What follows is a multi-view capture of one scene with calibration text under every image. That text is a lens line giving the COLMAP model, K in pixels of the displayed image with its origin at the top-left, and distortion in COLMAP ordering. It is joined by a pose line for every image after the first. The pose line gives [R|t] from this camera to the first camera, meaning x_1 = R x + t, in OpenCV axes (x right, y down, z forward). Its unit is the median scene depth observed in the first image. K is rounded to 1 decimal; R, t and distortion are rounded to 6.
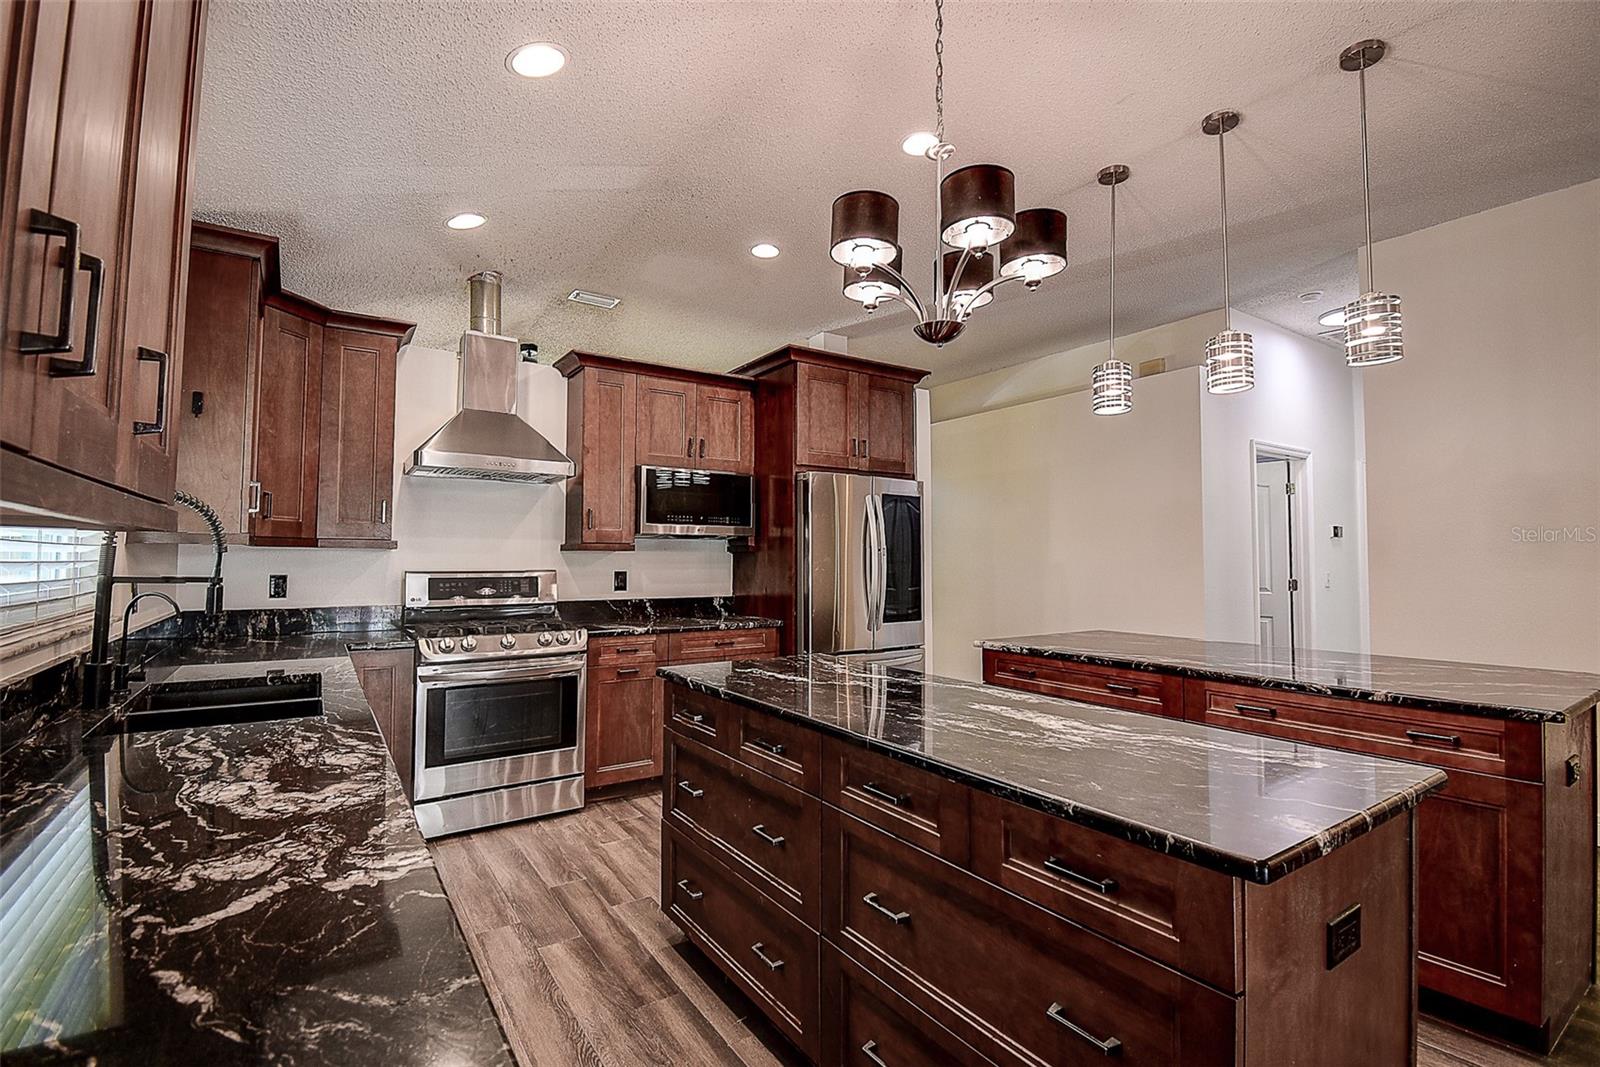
lens RADIAL K [[710.6, 0, 800.0], [0, 710.6, 533.5], [0, 0, 1]] dist [-0.000428, -0.015624]
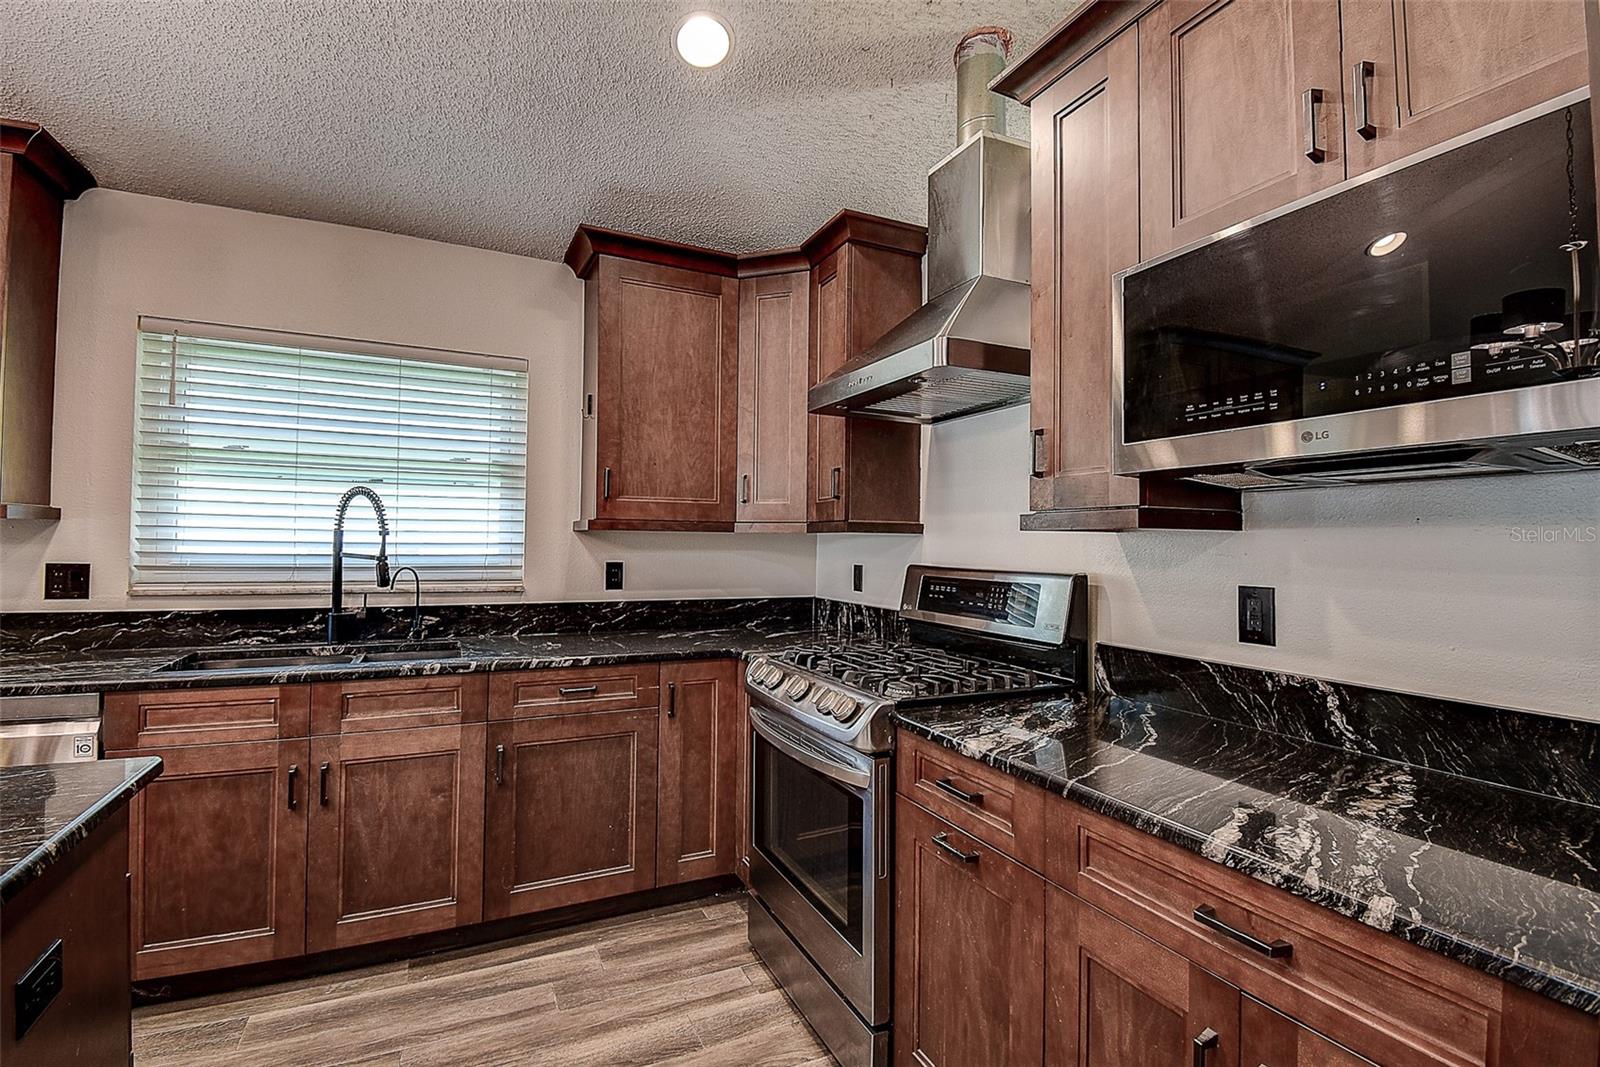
lens RADIAL K [[710.6, 0, 800.0], [0, 710.6, 533.5], [0, 0, 1]] dist [-0.000428, -0.015624]
pose [[-0.125314, -0.021252, -0.991889, 0.136123], [0.020930, 0.999491, -0.024059, 0.034478], [0.991896, -0.023776, -0.124806, 0.935688]]
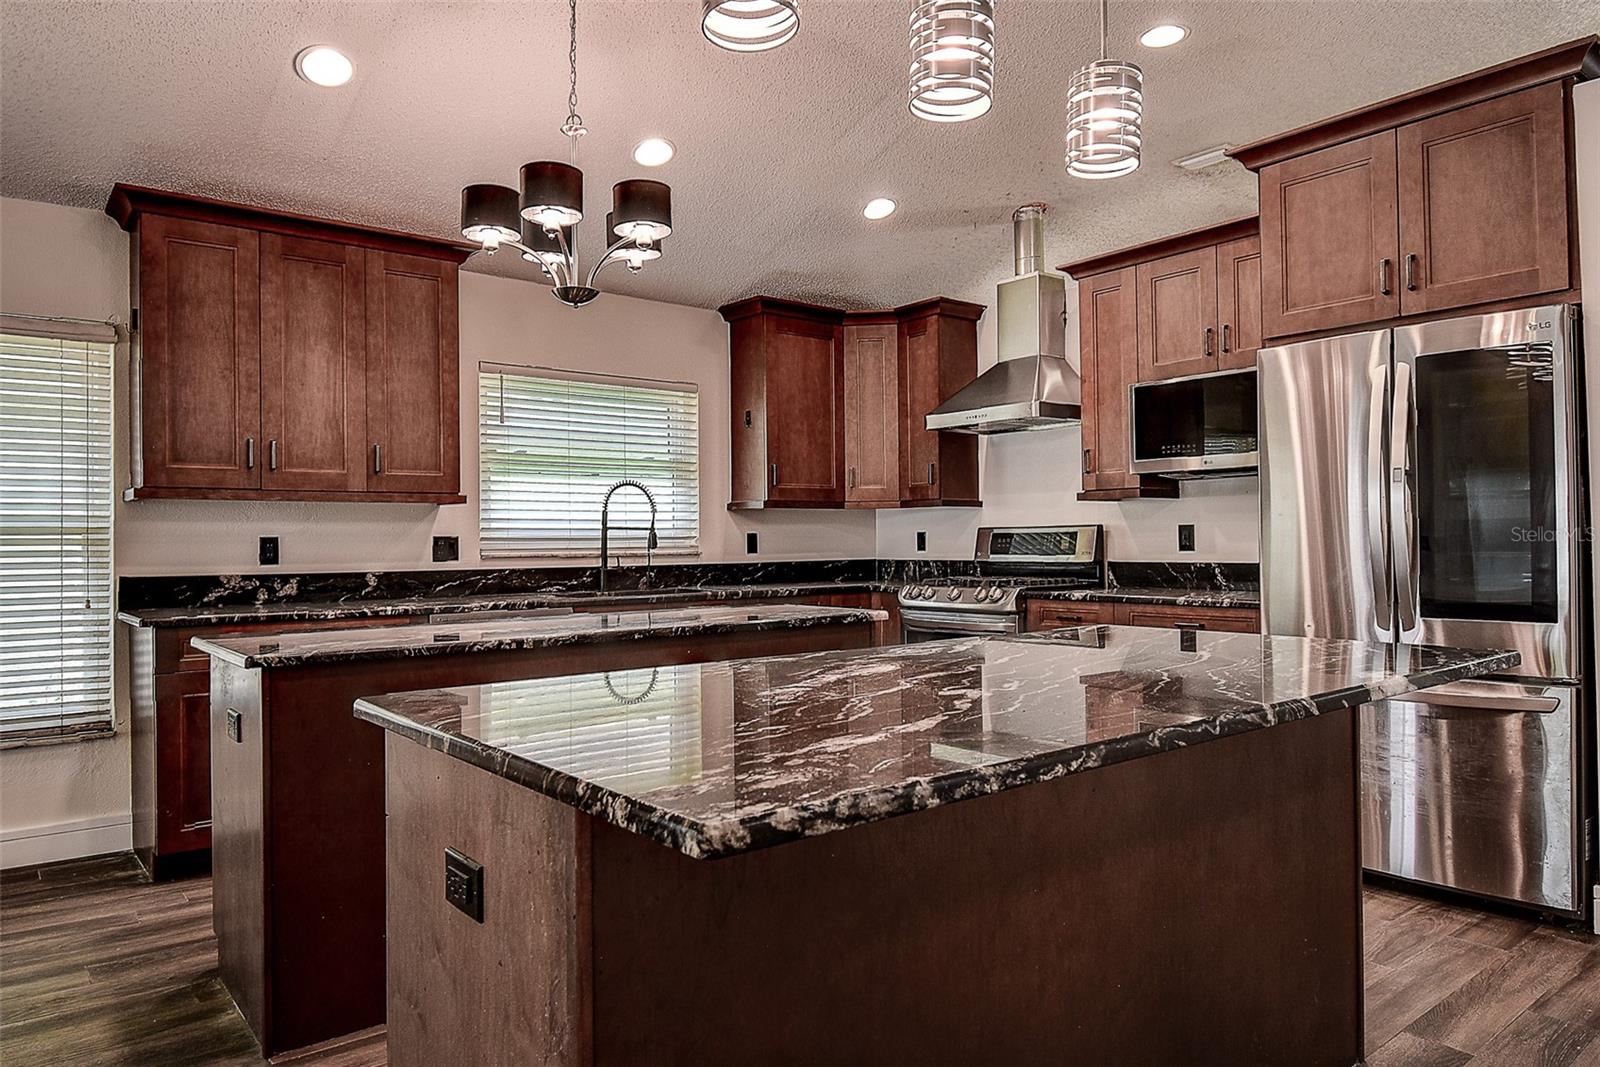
lens RADIAL K [[1000.5, 0, 800.0], [0, 1000.5, 533.5], [0, 0, 1]] dist [-0.003159, -0.024357]
pose [[0.100117, -0.013617, -0.994882, 0.856366], [0.047109, 0.998850, -0.008931, 0.059504], [0.993860, -0.045974, 0.100644, 0.557550]]
